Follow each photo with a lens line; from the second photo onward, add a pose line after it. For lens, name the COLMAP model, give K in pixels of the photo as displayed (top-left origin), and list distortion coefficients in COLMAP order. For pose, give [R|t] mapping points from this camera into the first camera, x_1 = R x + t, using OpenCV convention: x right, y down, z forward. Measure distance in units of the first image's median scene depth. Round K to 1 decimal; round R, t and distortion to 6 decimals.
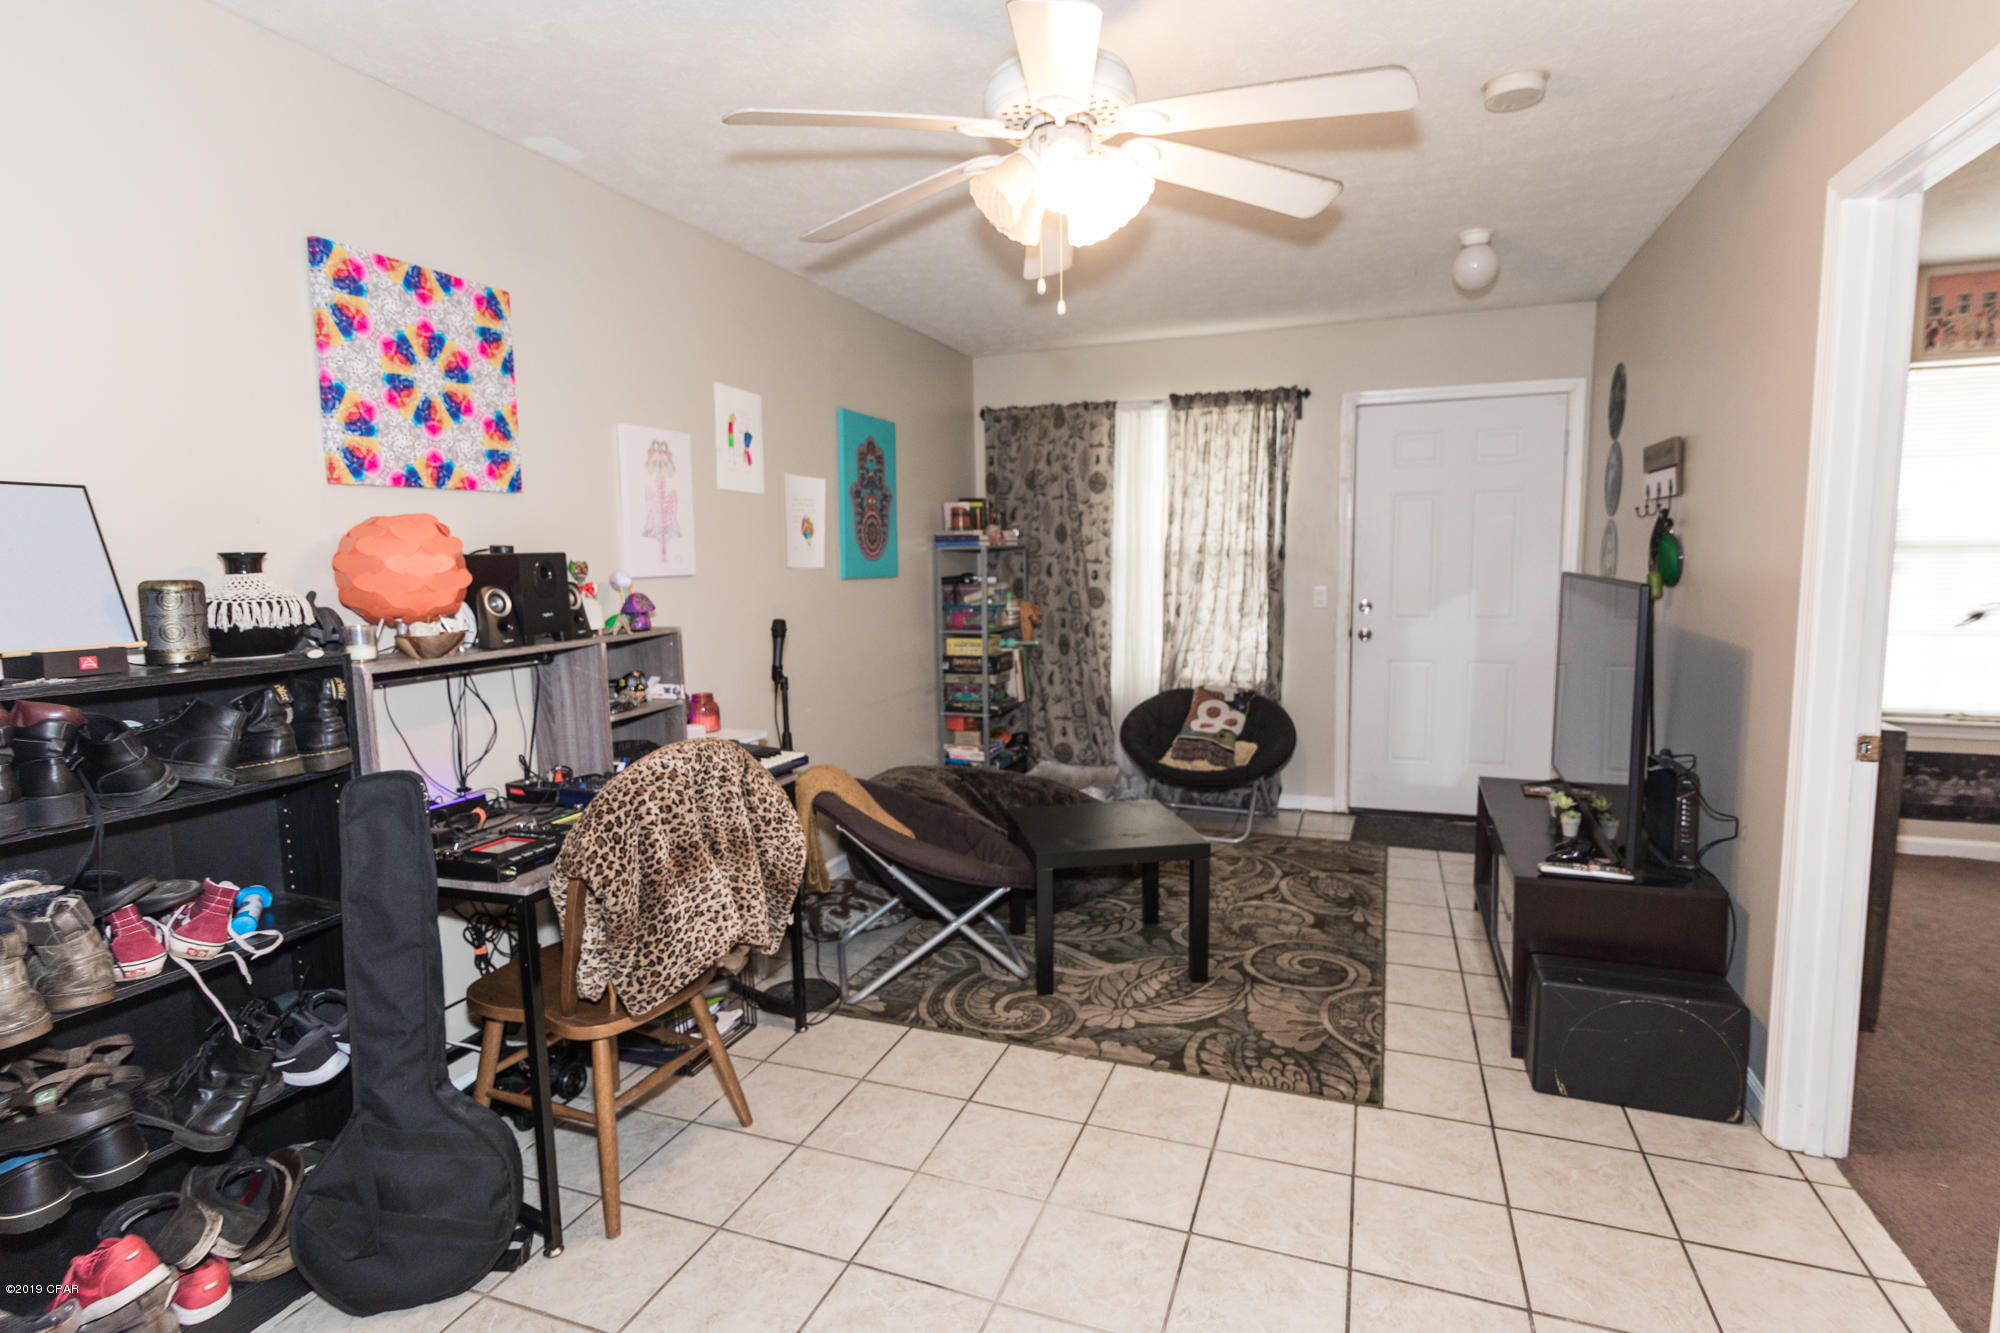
lens RADIAL K [[966.6, 0, 994.9], [0, 966.6, 668.3], [0, 0, 1]] dist [0.004412, -0.001305]
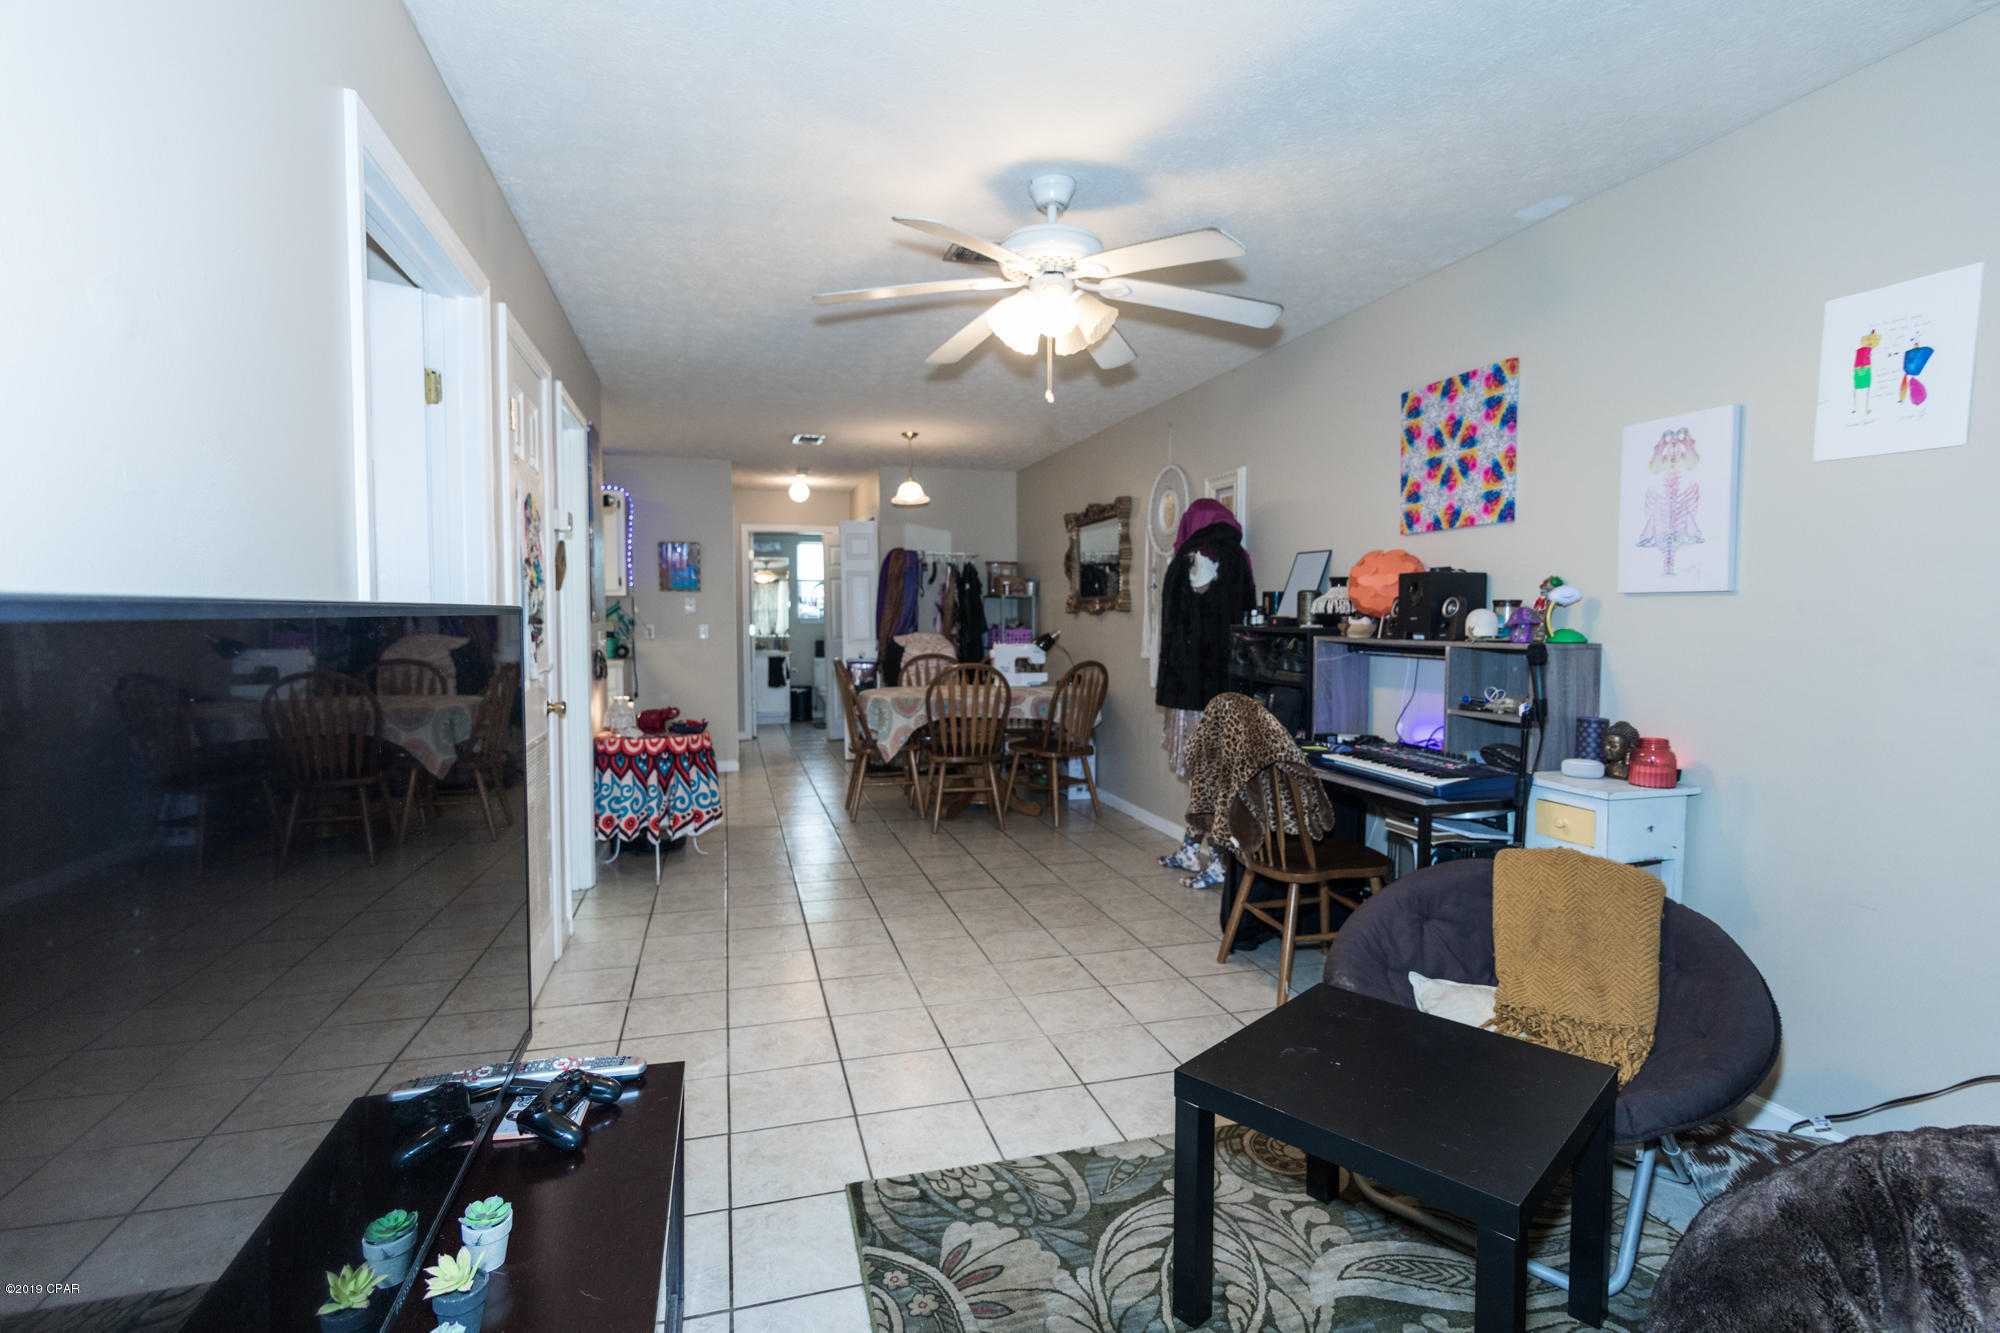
lens RADIAL K [[966.6, 0, 994.9], [0, 966.6, 668.3], [0, 0, 1]] dist [0.004412, -0.001305]
pose [[-0.794551, 0.047367, -0.605347, 0.388751], [-0.064101, 0.984838, 0.161197, -0.079768], [0.603805, 0.166882, -0.779468, 0.817006]]
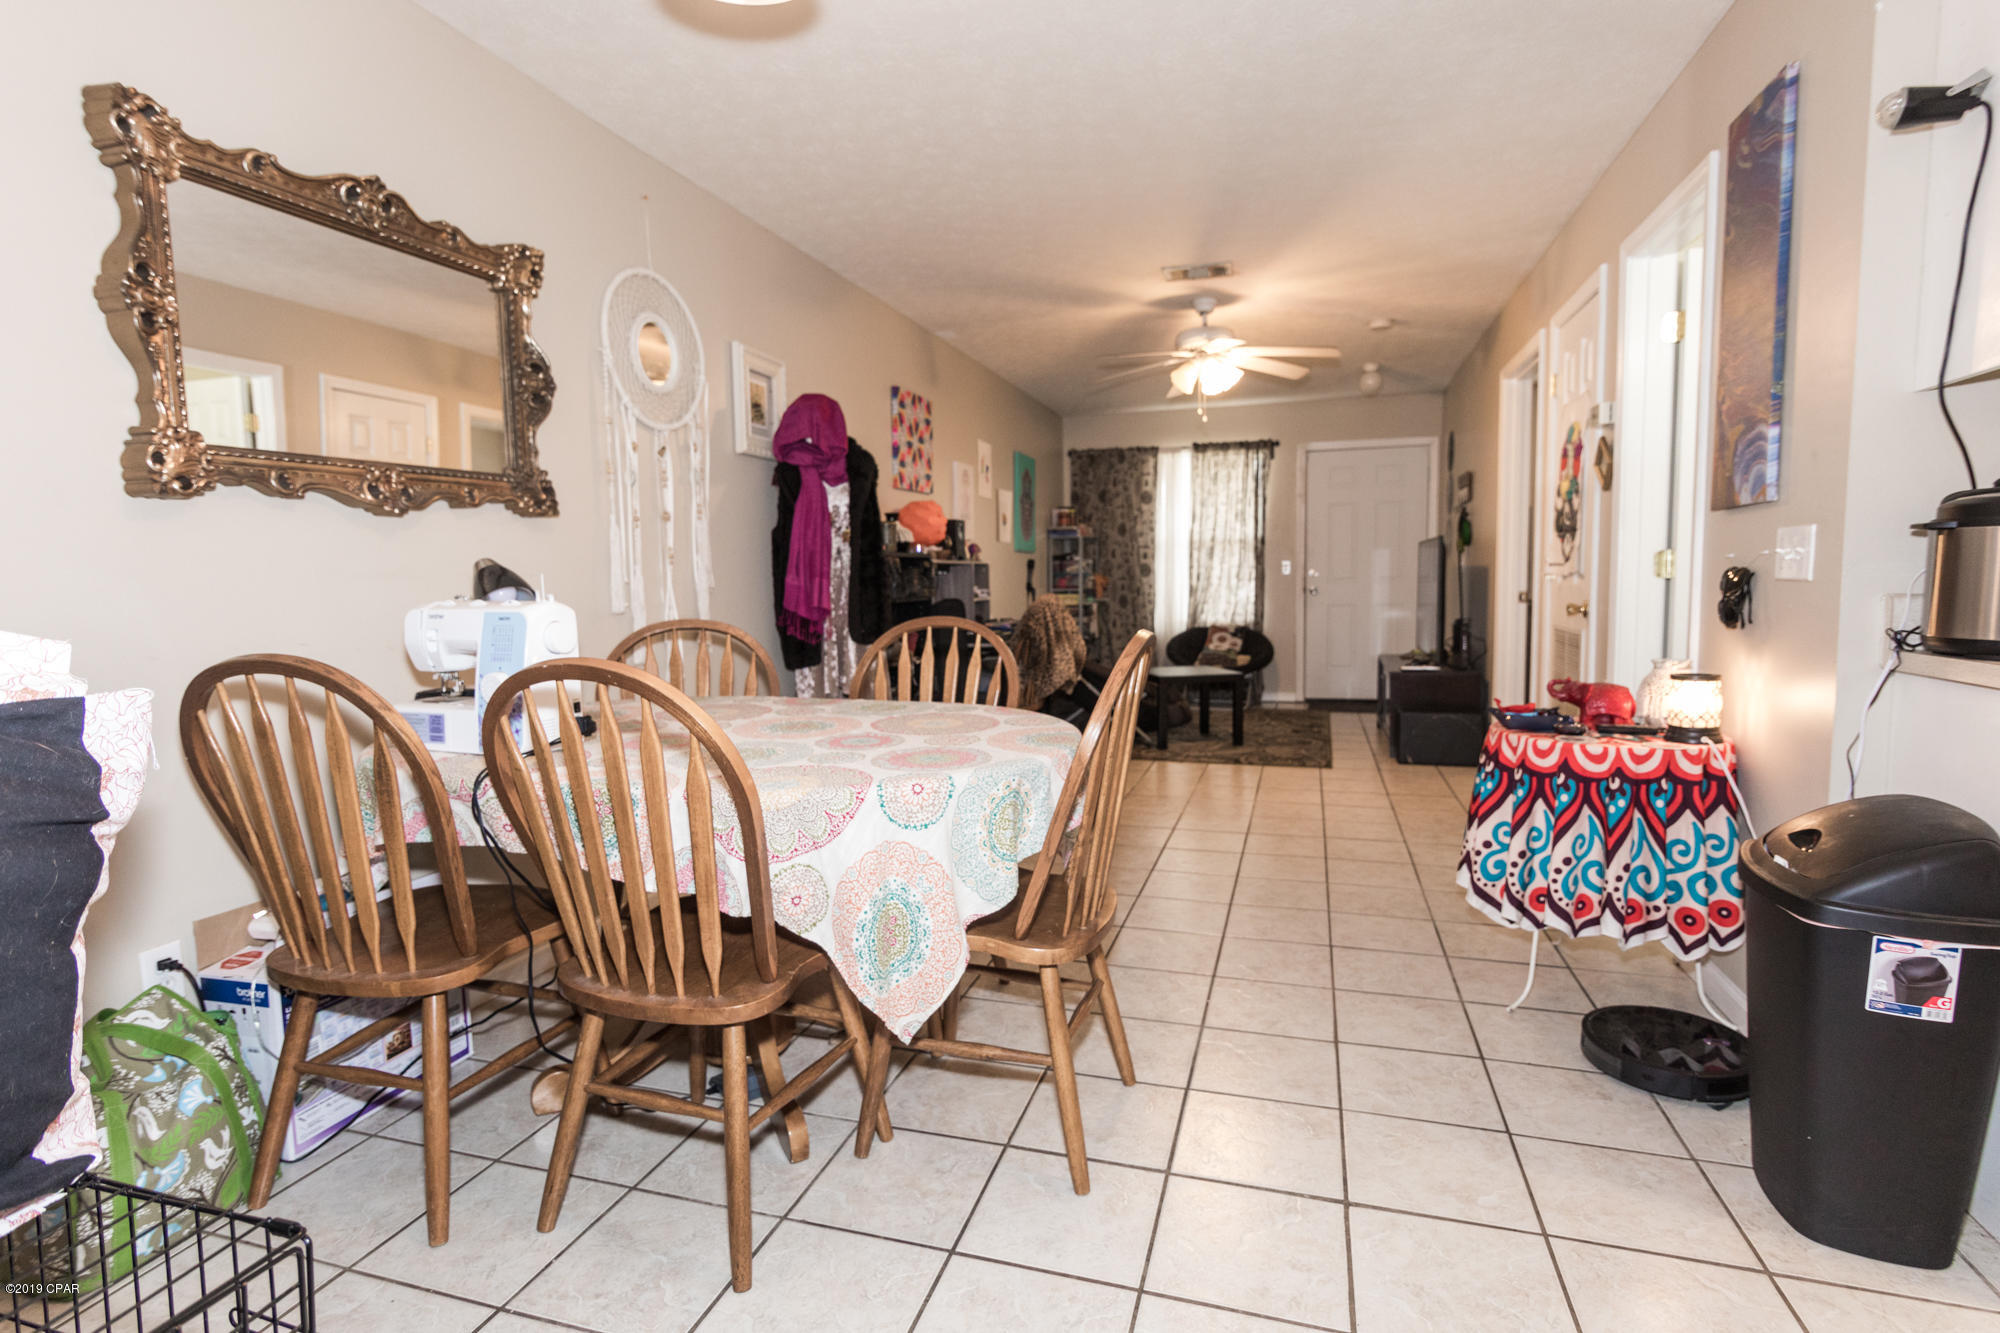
lens RADIAL K [[963.7, 0, 990.8], [0, 963.7, 665.2], [0, 0, 1]] dist [0.003108, -0.000547]
pose [[0.998444, -0.003747, 0.055642, -0.247635], [0.005450, 0.999520, -0.030491, 0.135029], [-0.055501, 0.030747, 0.997985, -0.577864]]
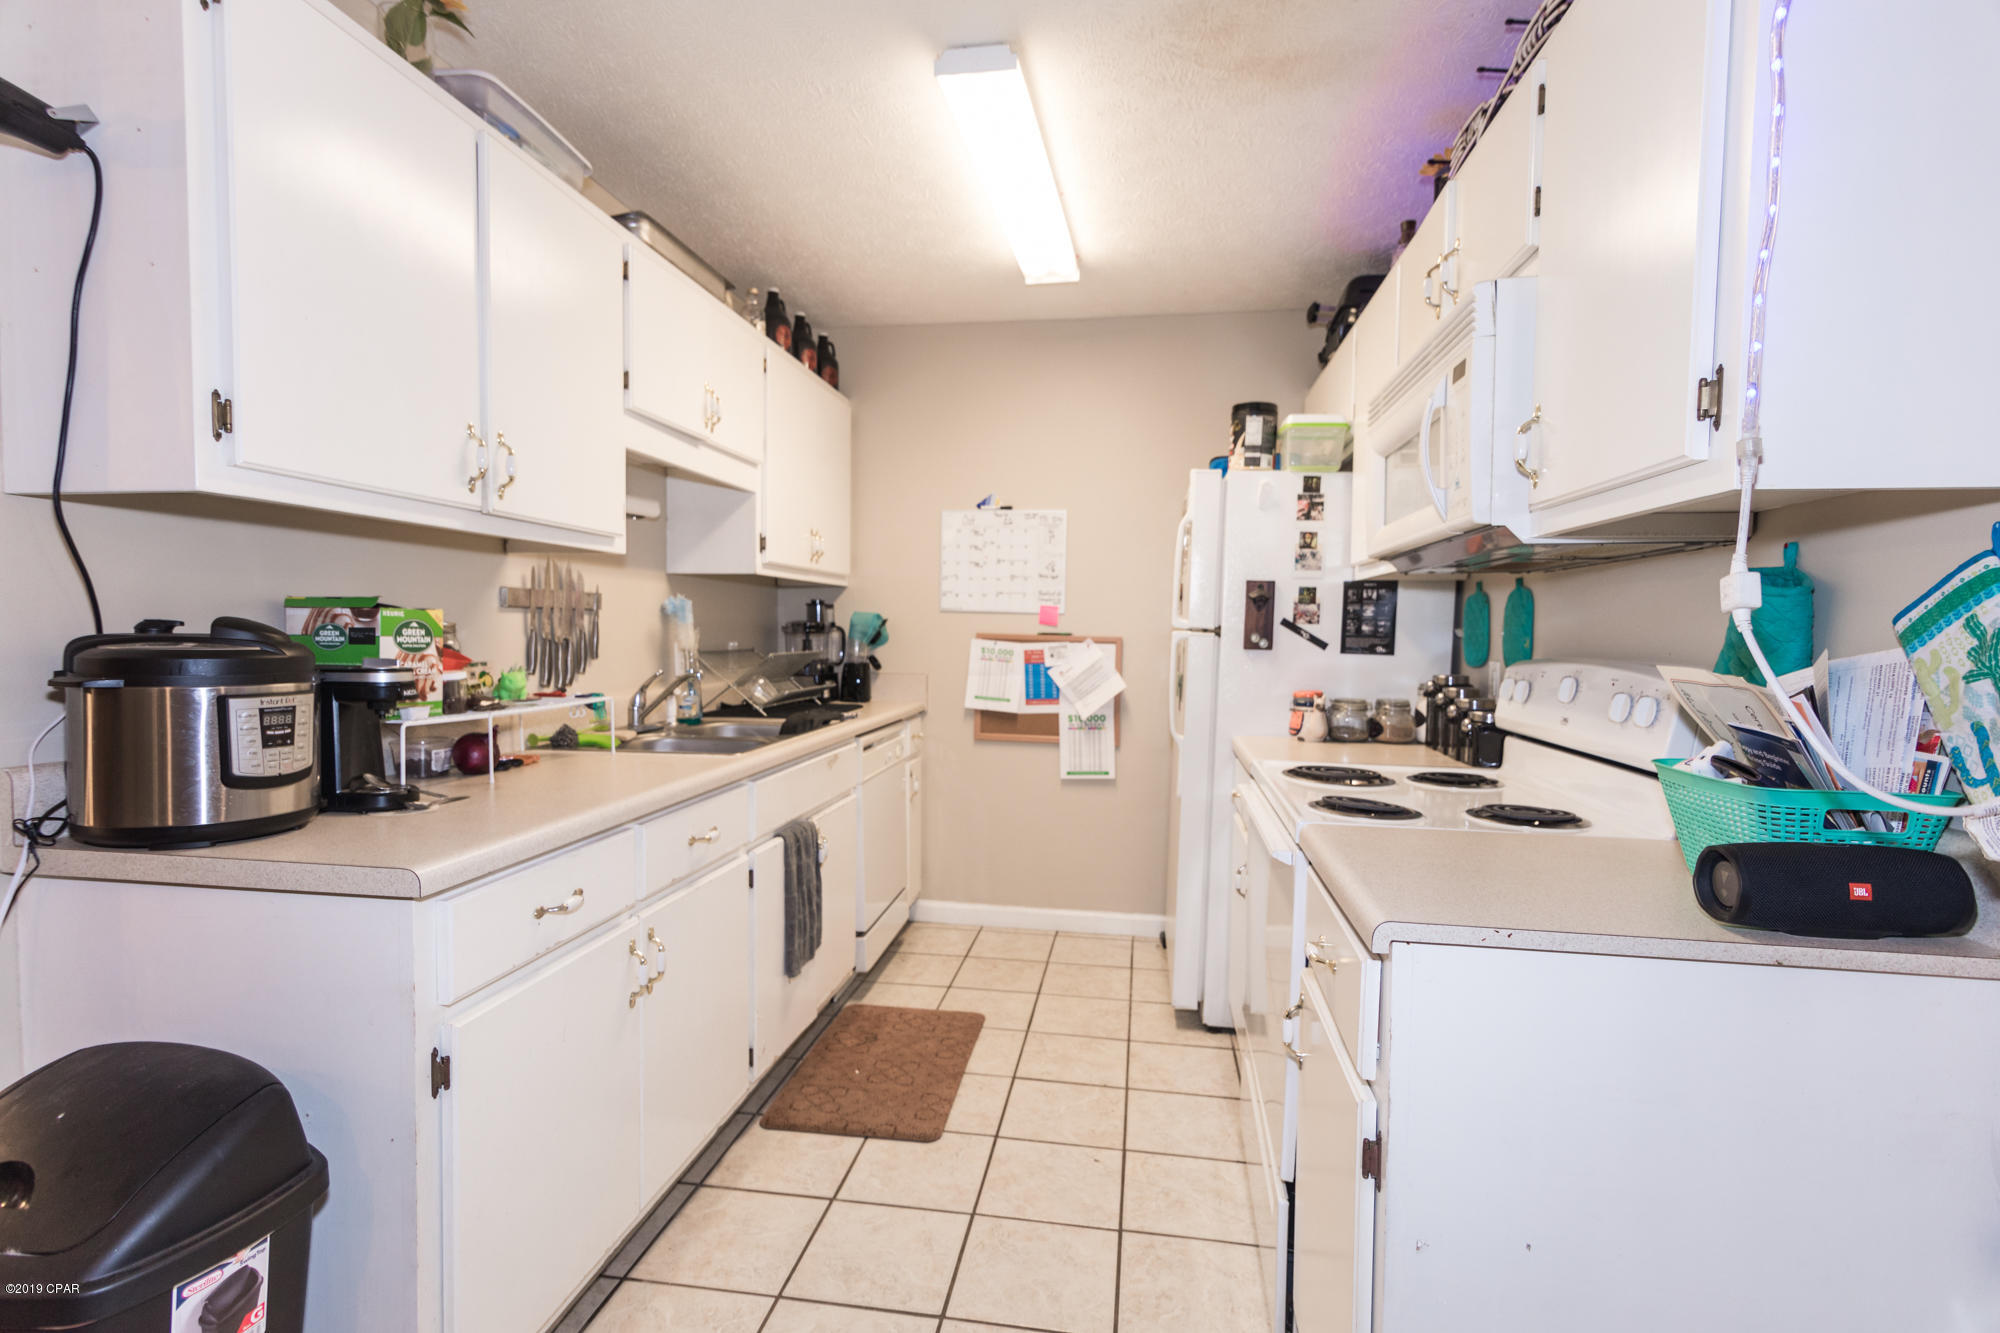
lens RADIAL K [[966.6, 0, 994.9], [0, 966.6, 668.3], [0, 0, 1]] dist [0.004412, -0.001305]
pose [[-0.204361, -0.030602, 0.978417, -0.196885], [0.112056, 0.992210, 0.054438, 0.085029], [-0.972461, 0.120762, -0.199340, -0.438094]]
